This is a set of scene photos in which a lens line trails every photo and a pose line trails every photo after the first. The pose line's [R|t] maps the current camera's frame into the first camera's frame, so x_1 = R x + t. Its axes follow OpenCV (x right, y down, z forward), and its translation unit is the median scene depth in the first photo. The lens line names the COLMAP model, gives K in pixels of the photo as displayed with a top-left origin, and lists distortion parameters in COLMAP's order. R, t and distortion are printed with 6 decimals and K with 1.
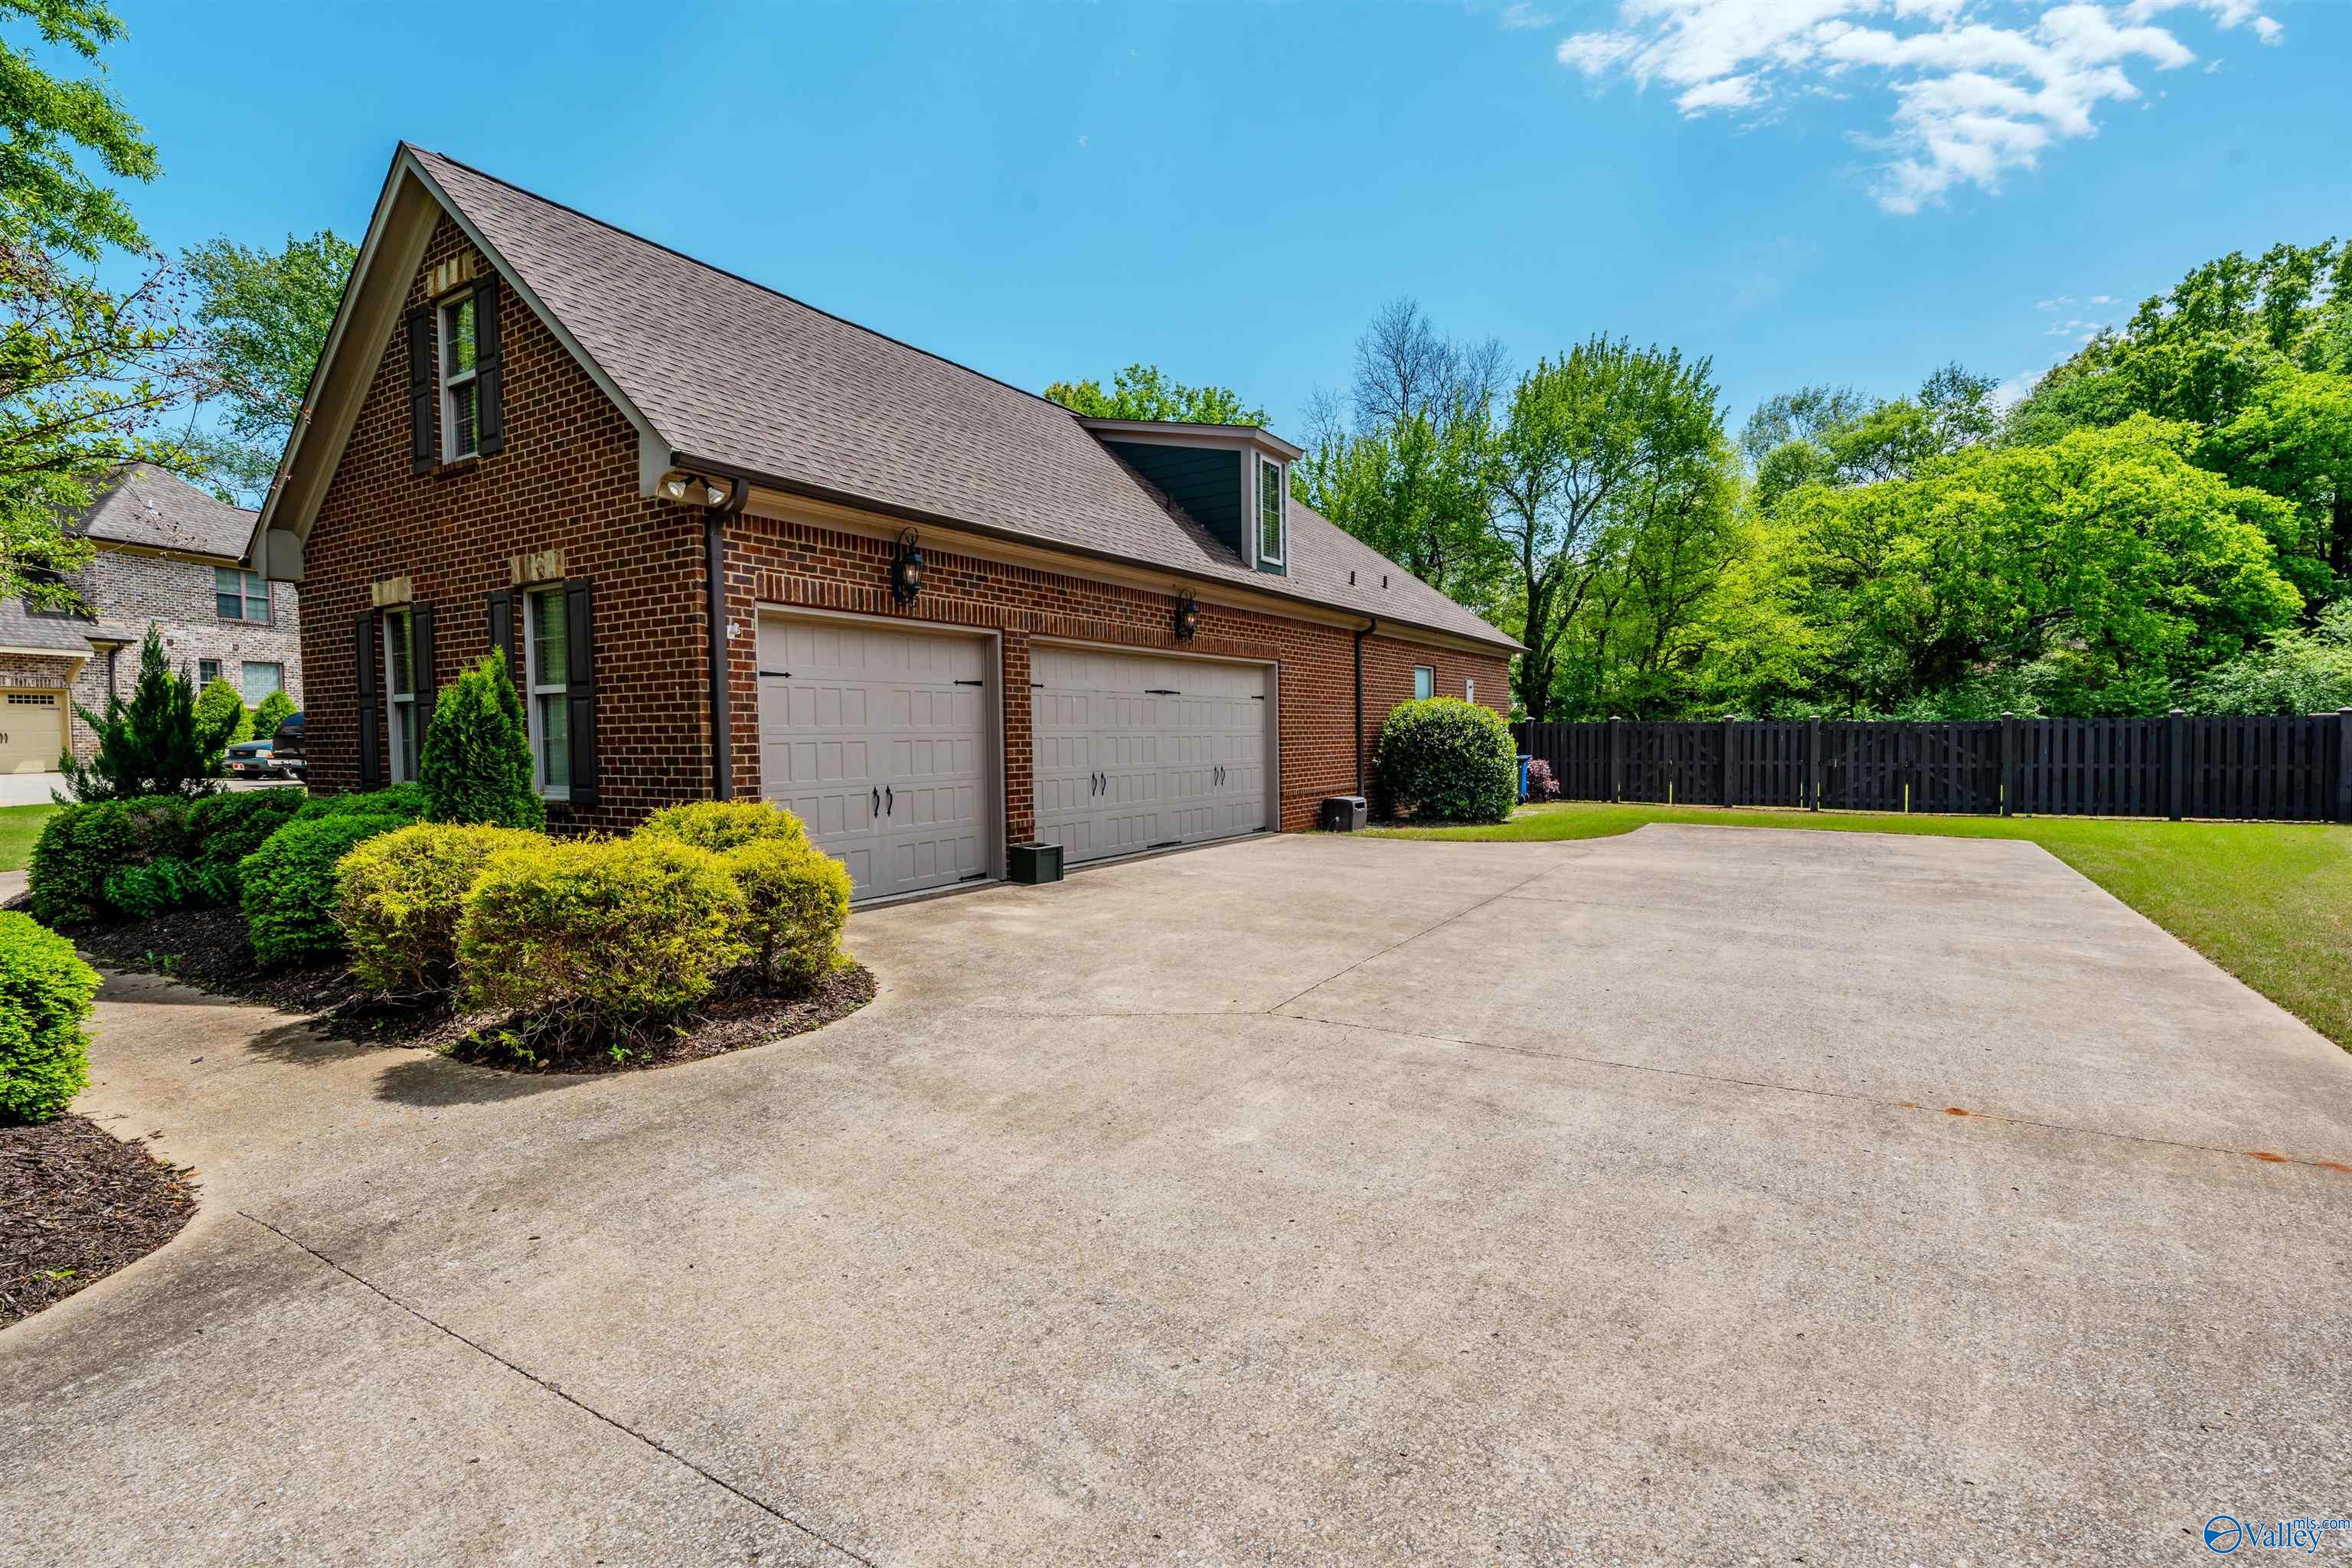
lens RADIAL K [[1114.5, 0, 1174.4], [0, 1114.5, 781.1], [0, 0, 1]] dist [-0.000733, -0.000048]
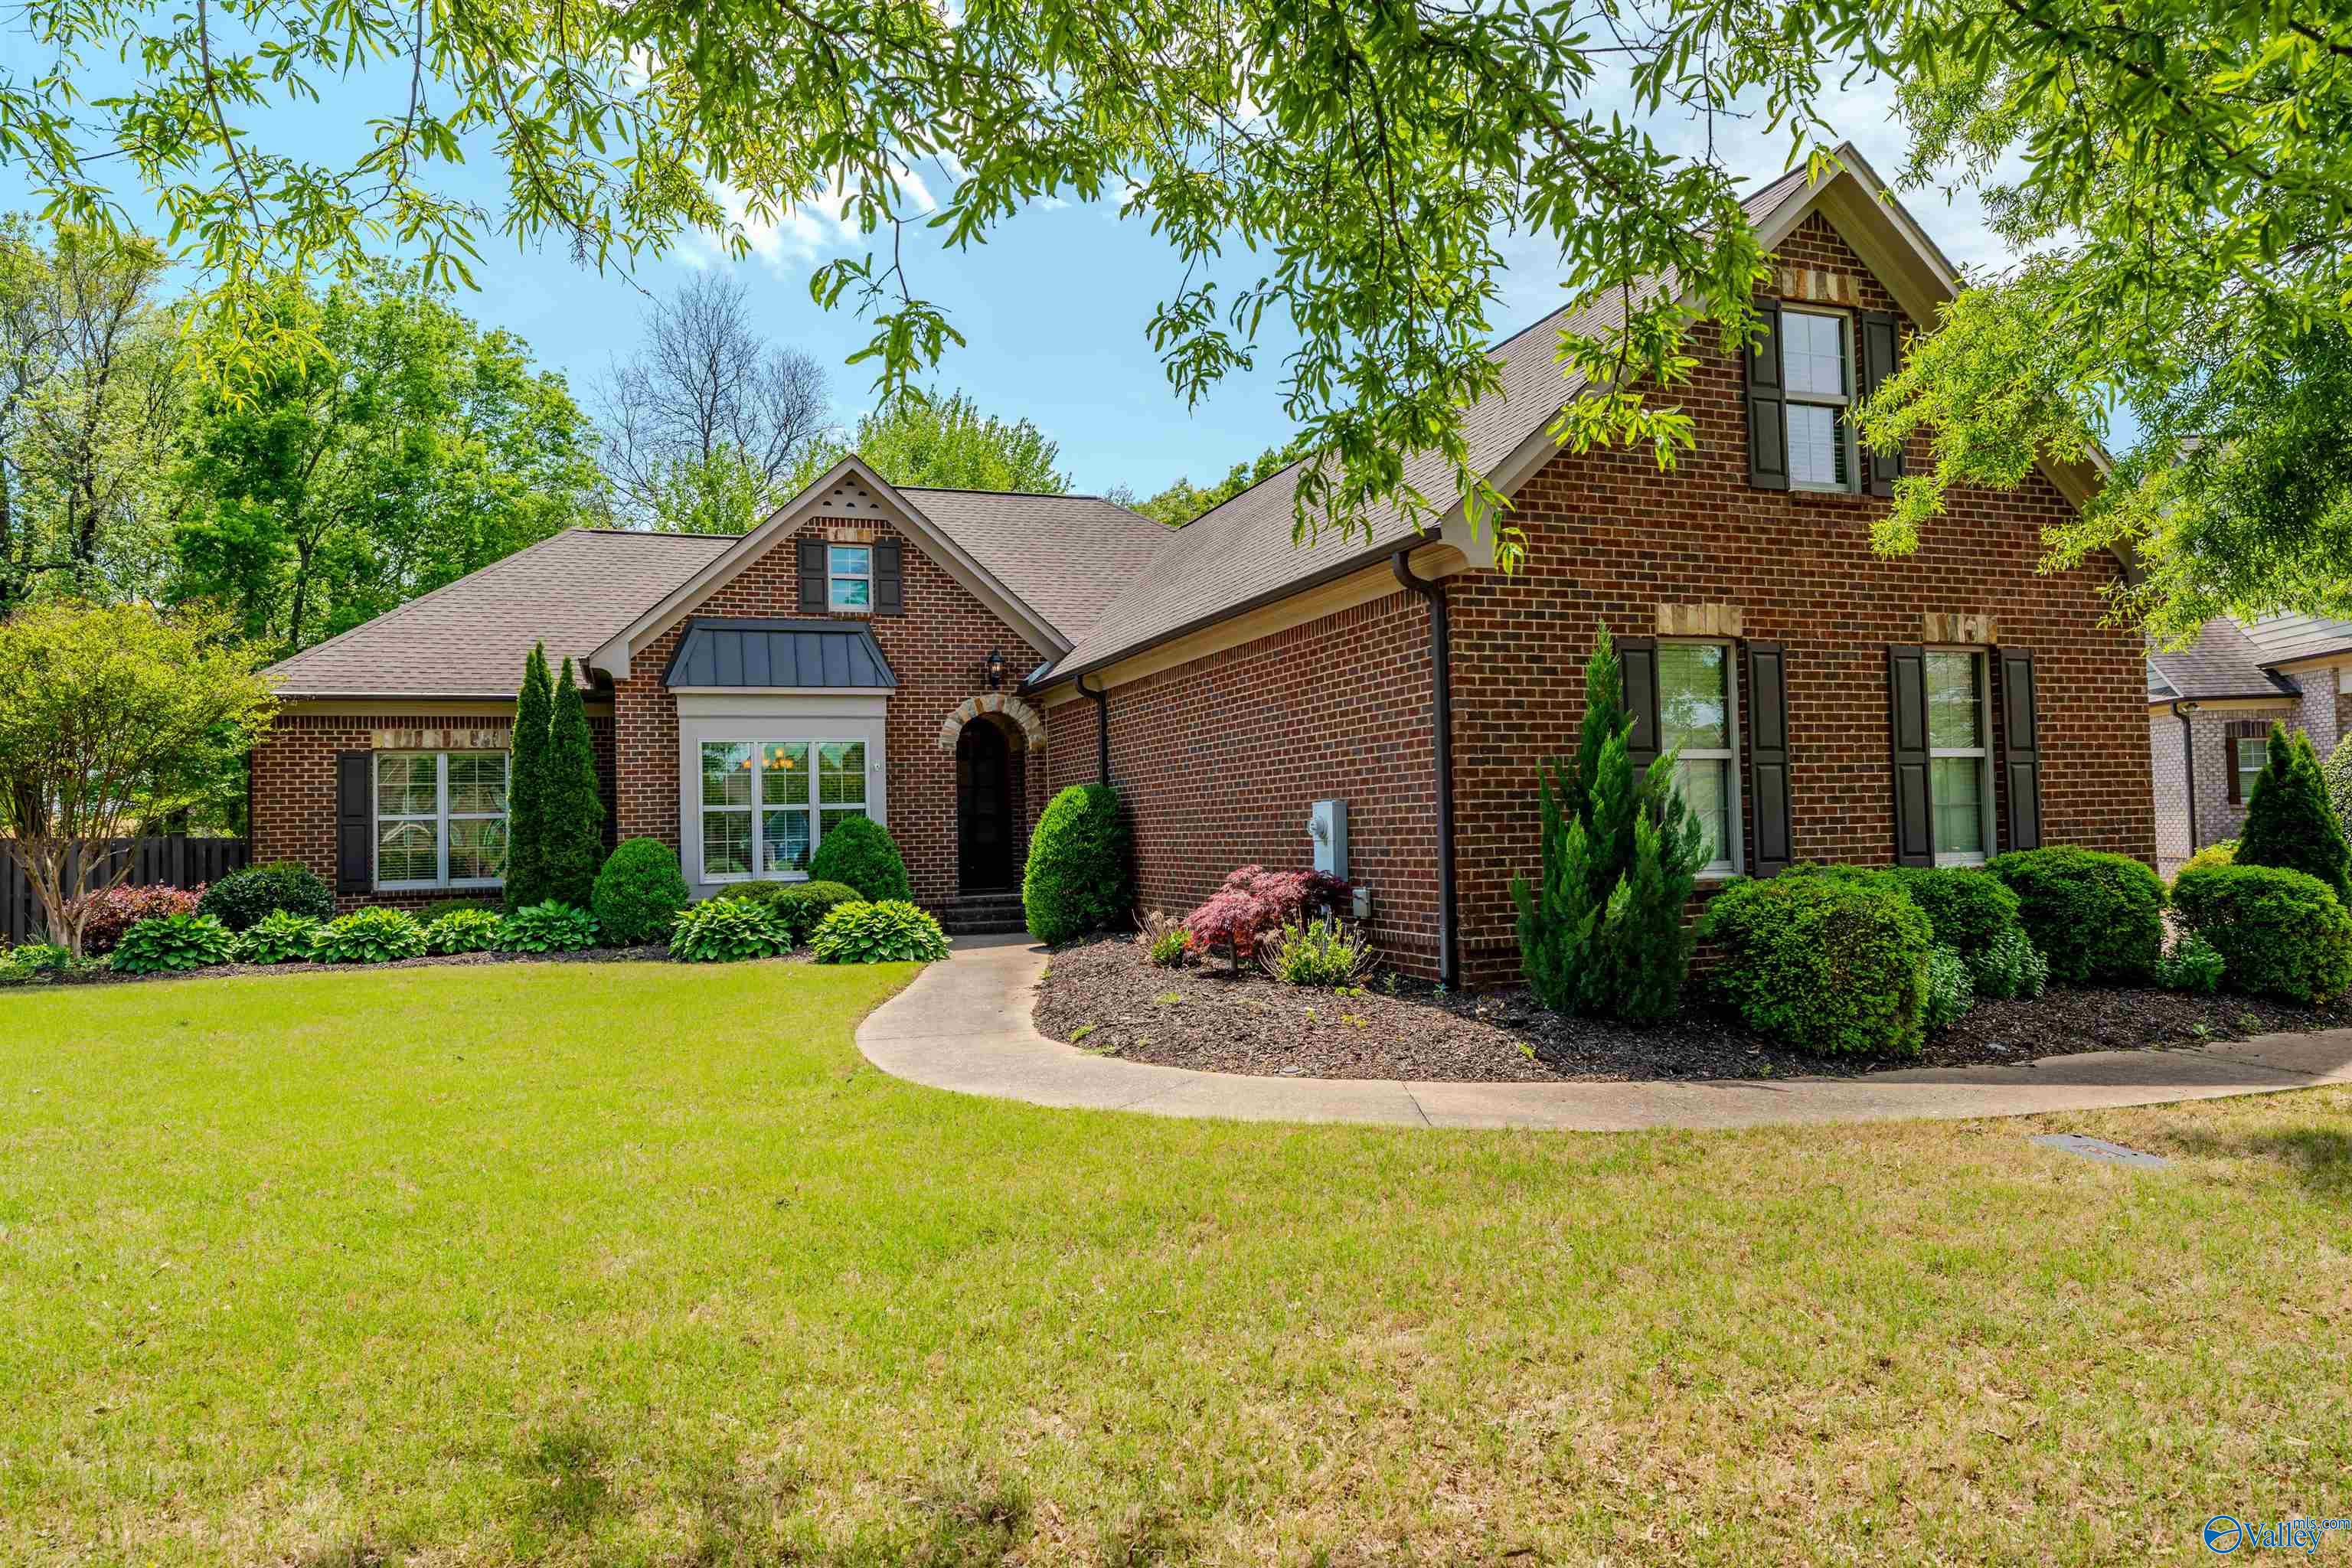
lens RADIAL K [[1489.0, 0, 1175.8], [0, 1489.0, 782.3], [0, 0, 1]] dist [-0.001666, -0.000096]
pose [[0.613848, 0.024897, 0.789031, -2.145714], [0.046970, 0.996580, -0.067987, -0.000008], [-0.788025, 0.078795, 0.610580, 0.797137]]
